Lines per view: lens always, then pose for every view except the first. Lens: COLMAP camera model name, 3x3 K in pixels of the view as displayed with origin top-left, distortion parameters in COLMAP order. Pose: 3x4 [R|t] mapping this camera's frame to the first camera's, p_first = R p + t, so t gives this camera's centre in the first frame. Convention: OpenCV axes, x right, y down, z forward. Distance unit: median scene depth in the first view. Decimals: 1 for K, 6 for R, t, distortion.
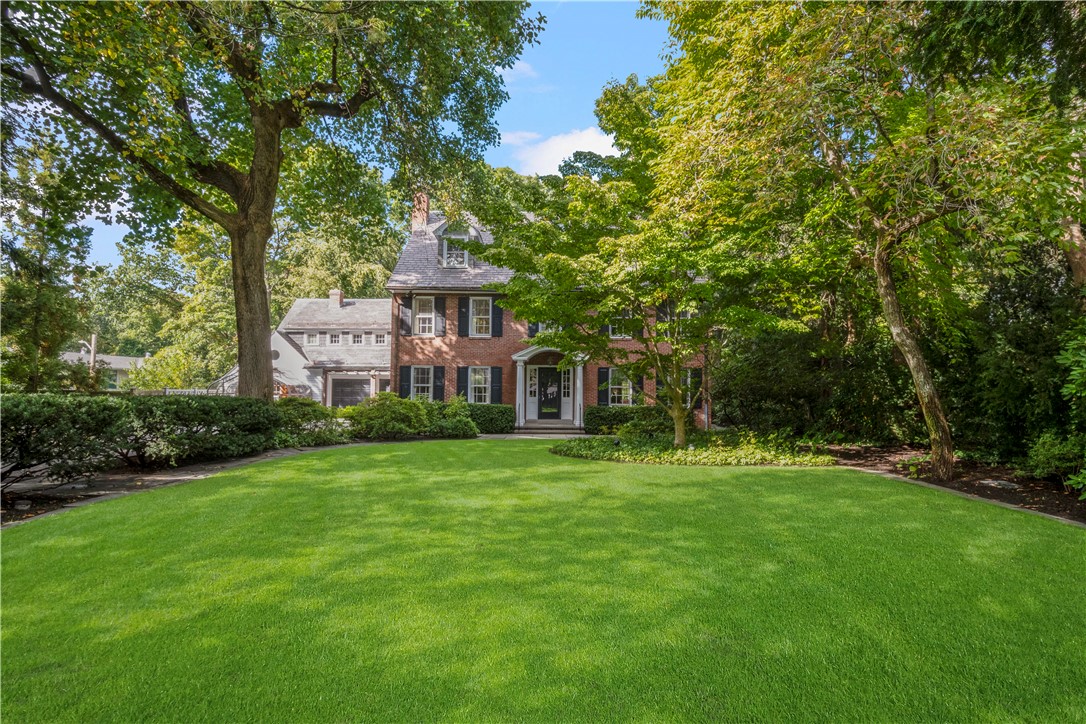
lens RADIAL K [[562.9, 0, 543.9], [0, 562.9, 361.1], [0, 0, 1]] dist [0.000235, 0.000001]
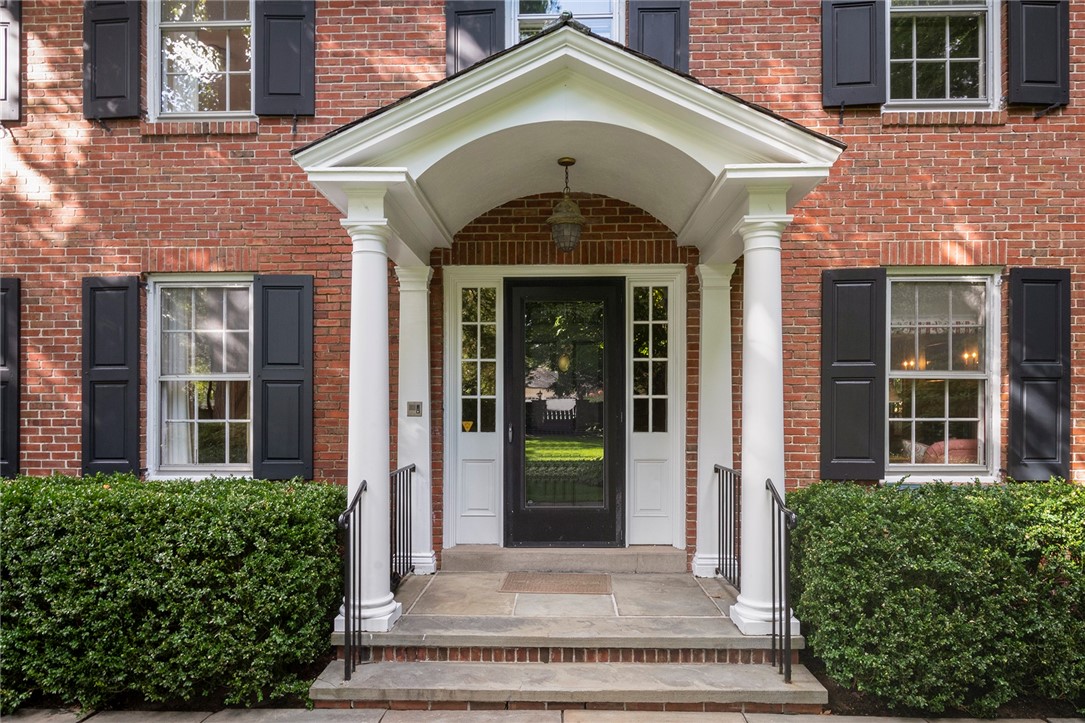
lens RADIAL K [[656.8, 0, 541.4], [0, 656.8, 364.0], [0, 0, 1]] dist [-0.001429, -0.000197]
pose [[0.999344, -0.010128, -0.034780, 0.010160], [0.010022, 0.999945, -0.003236, 0.041687], [0.034811, 0.002885, 0.999390, 0.777568]]
